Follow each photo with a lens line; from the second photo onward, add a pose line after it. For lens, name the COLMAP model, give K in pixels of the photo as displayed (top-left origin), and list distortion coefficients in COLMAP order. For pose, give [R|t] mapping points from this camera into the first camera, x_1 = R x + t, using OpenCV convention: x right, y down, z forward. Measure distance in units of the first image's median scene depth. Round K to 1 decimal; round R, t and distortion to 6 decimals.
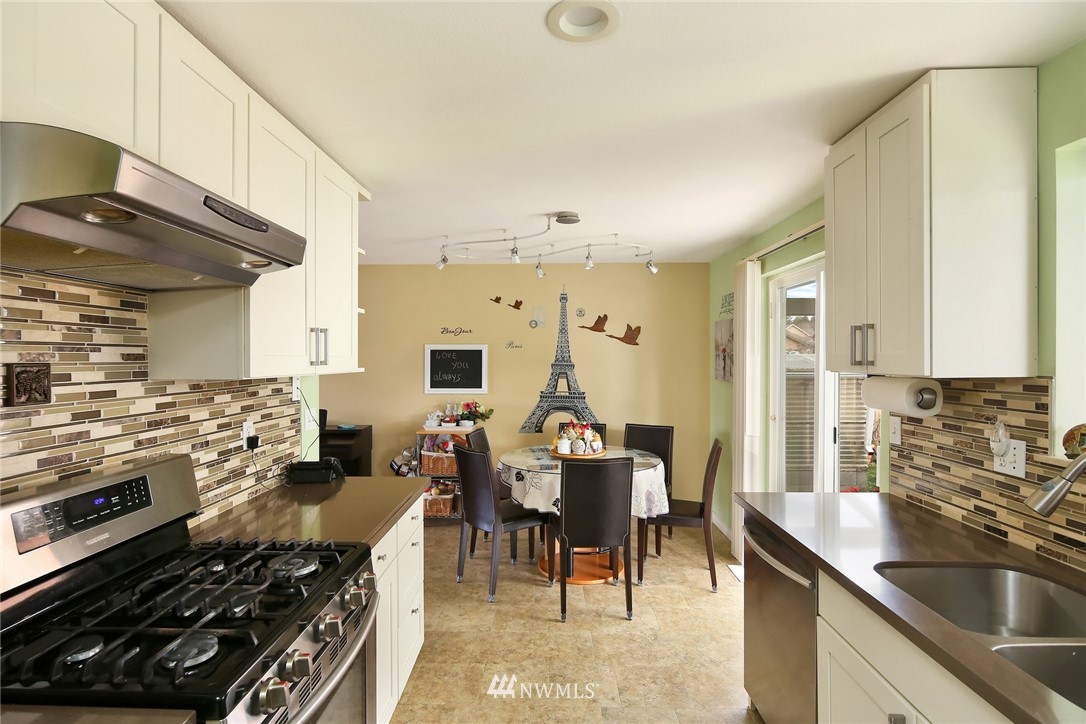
lens RADIAL K [[546.8, 0, 541.8], [0, 546.8, 357.7], [0, 0, 1]] dist [0.001779, -0.001633]
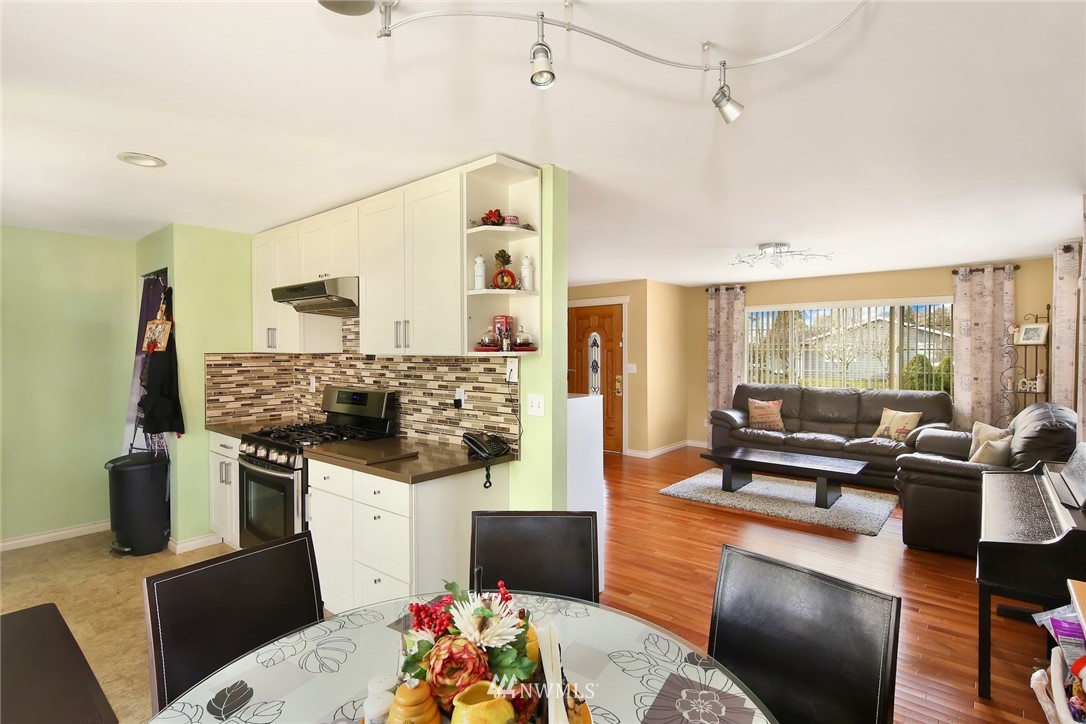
lens RADIAL K [[546.8, 0, 538.3], [0, 546.8, 357.2], [0, 0, 1]] dist [0.001779, -0.001633]
pose [[-0.650104, 0.010115, -0.759778, 0.443591], [0.001252, 0.999924, 0.012241, 0.022889], [0.759844, 0.007007, -0.650067, 2.322708]]
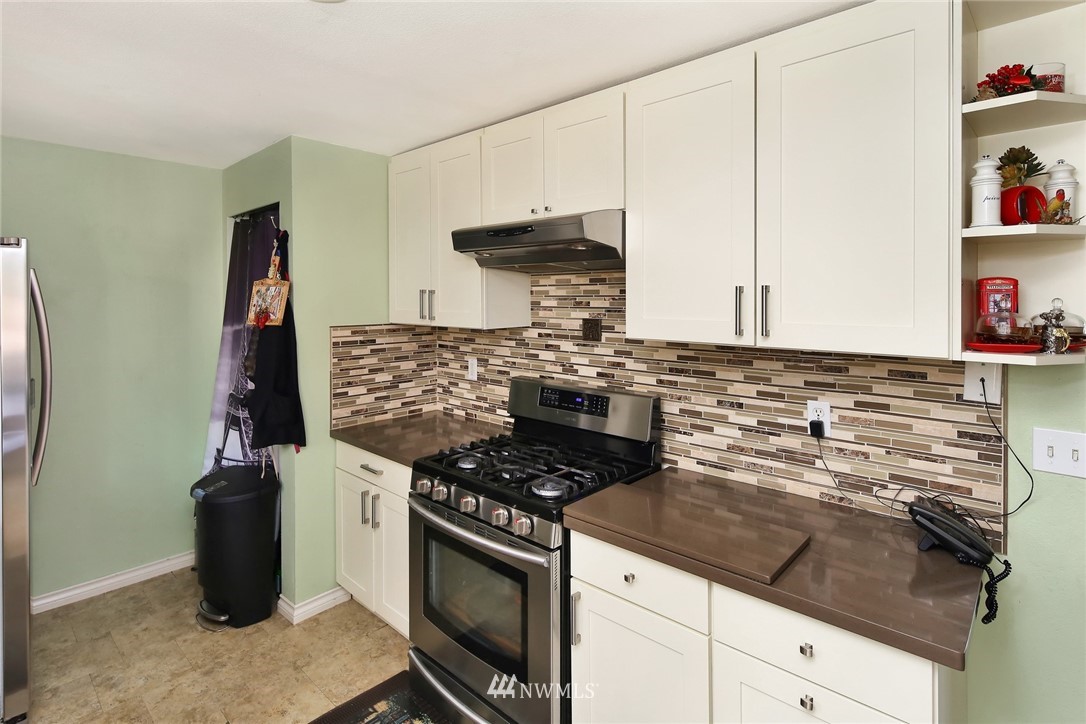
lens RADIAL K [[546.8, 0, 535.0], [0, 546.8, 301.1], [0, 0, 1]] dist [0.001779, -0.001633]
pose [[-0.680568, 0.004718, -0.732670, 0.373898], [0.001531, 0.999986, 0.005017, -0.039505], [0.732683, 0.002293, -0.680566, 1.399551]]
